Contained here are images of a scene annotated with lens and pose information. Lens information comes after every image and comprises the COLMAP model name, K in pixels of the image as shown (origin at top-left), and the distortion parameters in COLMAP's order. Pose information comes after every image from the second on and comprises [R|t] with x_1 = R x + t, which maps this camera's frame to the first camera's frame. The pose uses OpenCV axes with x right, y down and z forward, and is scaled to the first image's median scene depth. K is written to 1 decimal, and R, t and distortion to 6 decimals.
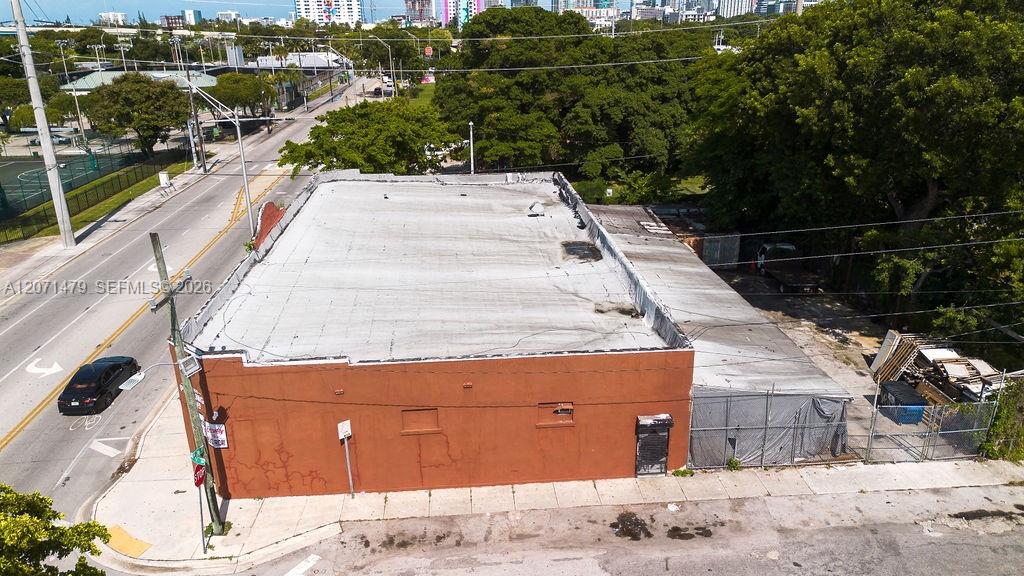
lens RADIAL K [[723.6, 0, 508.4], [0, 723.6, 290.1], [0, 0, 1]] dist [0.072606, -0.078754]
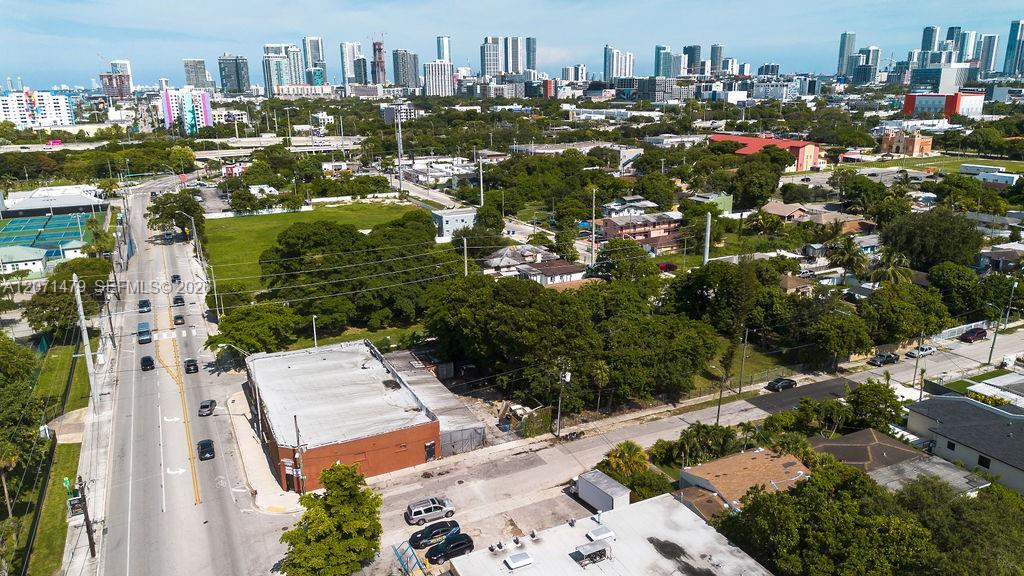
lens RADIAL K [[723.6, 0, 508.4], [0, 723.6, 290.1], [0, 0, 1]] dist [0.072606, -0.078754]
pose [[0.931951, -0.100964, 0.348243, -0.419624], [0.128020, 0.990217, -0.055512, -0.217465], [-0.339232, 0.096316, 0.935759, -1.748237]]
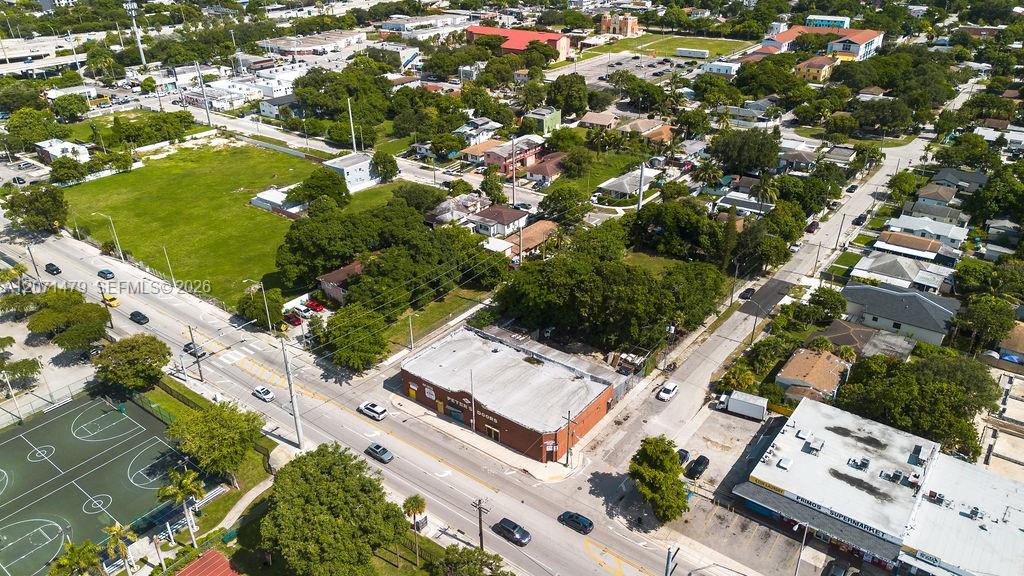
lens RADIAL K [[723.6, 0, 508.4], [0, 723.6, 290.1], [0, 0, 1]] dist [0.072606, -0.078754]
pose [[0.670636, -0.341711, 0.658393, -2.295659], [0.262090, 0.939483, 0.220636, -1.263658], [-0.693943, 0.024592, 0.719610, -1.430619]]
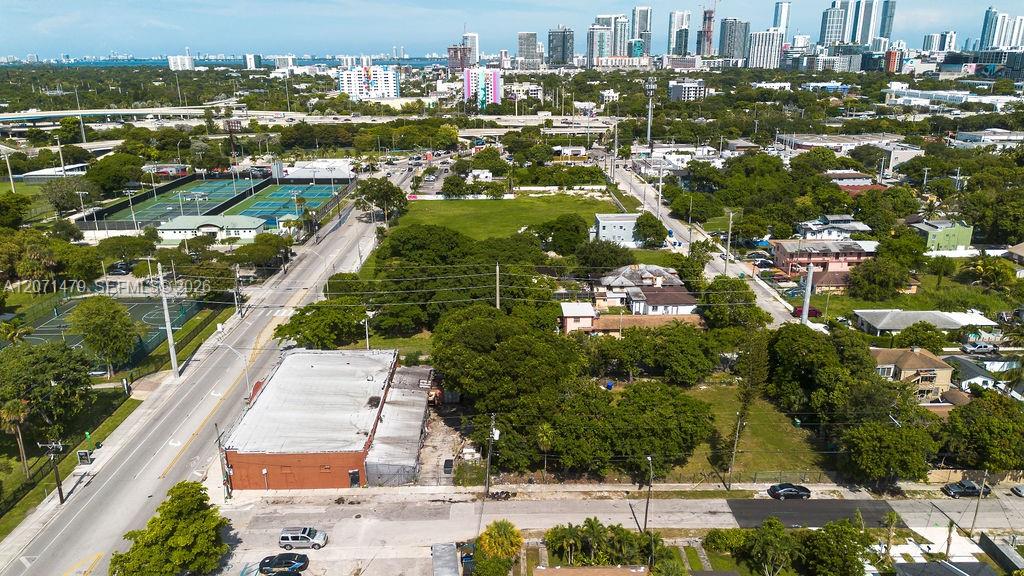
lens RADIAL K [[723.6, 0, 508.4], [0, 723.6, 290.1], [0, 0, 1]] dist [0.072606, -0.078754]
pose [[0.997936, 0.023525, -0.059752, 0.855239], [-0.025770, 0.998980, -0.037073, -0.436769], [0.058819, 0.038536, 0.997525, -1.870707]]
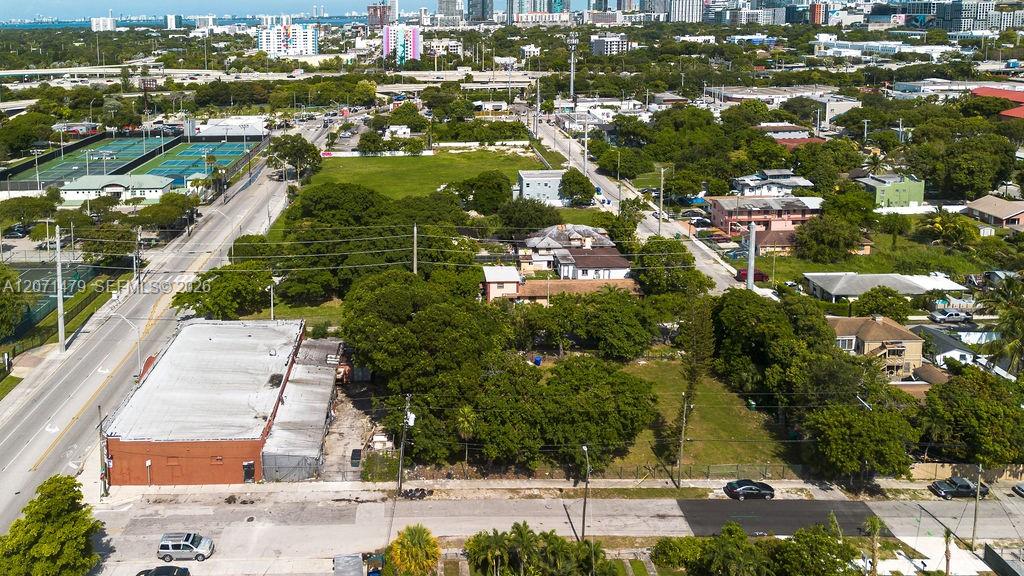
lens RADIAL K [[715.5, 0, 416.8], [0, 715.5, 262.2], [0, 0, 1]] dist [0.047710, -0.028401]
pose [[0.996842, 0.020175, -0.076800, 0.852731], [-0.021470, 0.999640, -0.016078, -0.483616], [0.076448, 0.017676, 0.996917, -1.490588]]
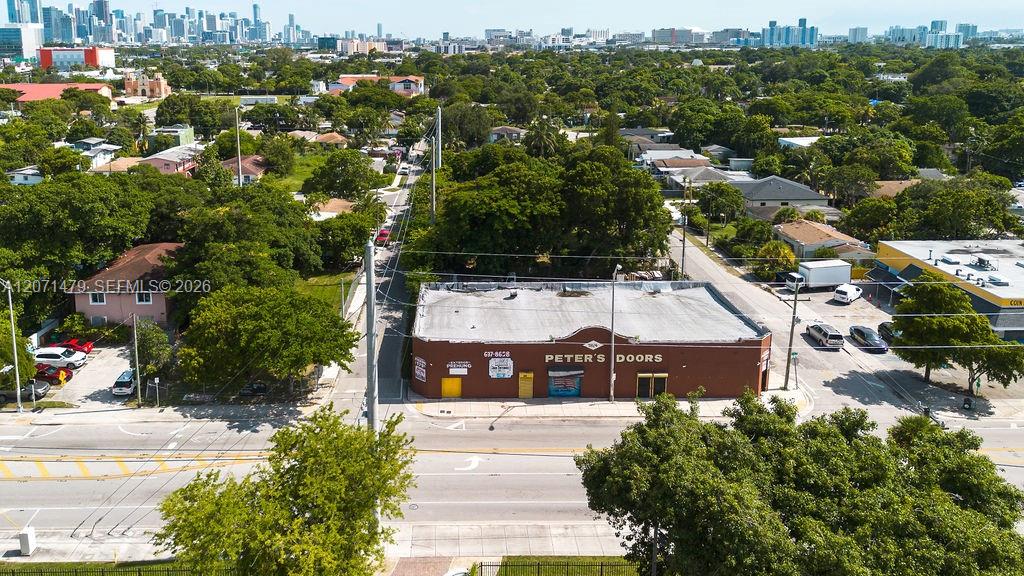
lens RADIAL K [[748.1, 0, 458.2], [0, 748.1, 177.7], [0, 0, 1]] dist [0.032087, -0.005344]
pose [[0.063260, -0.154989, 0.985889, -2.266611], [0.338324, 0.932702, 0.124919, -0.858392], [-0.938901, 0.325647, 0.111439, 1.116329]]
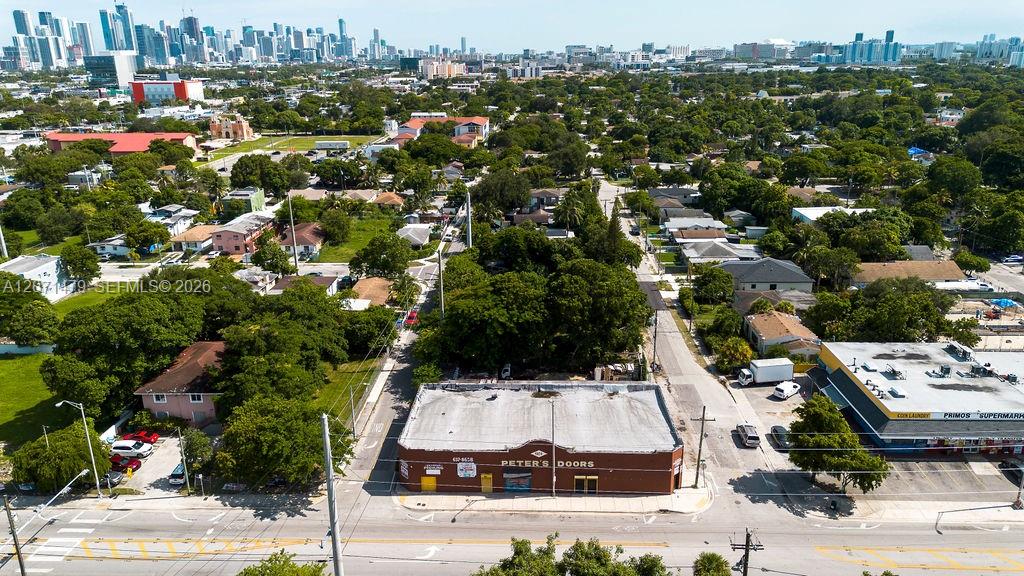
lens RADIAL K [[723.6, 0, 508.4], [0, 723.6, 290.1], [0, 0, 1]] dist [0.072606, -0.078754]
pose [[0.117420, -0.296645, 0.947742, -2.487392], [0.354273, 0.904063, 0.239081, -1.173944], [-0.927741, 0.307687, 0.211248, 0.572533]]
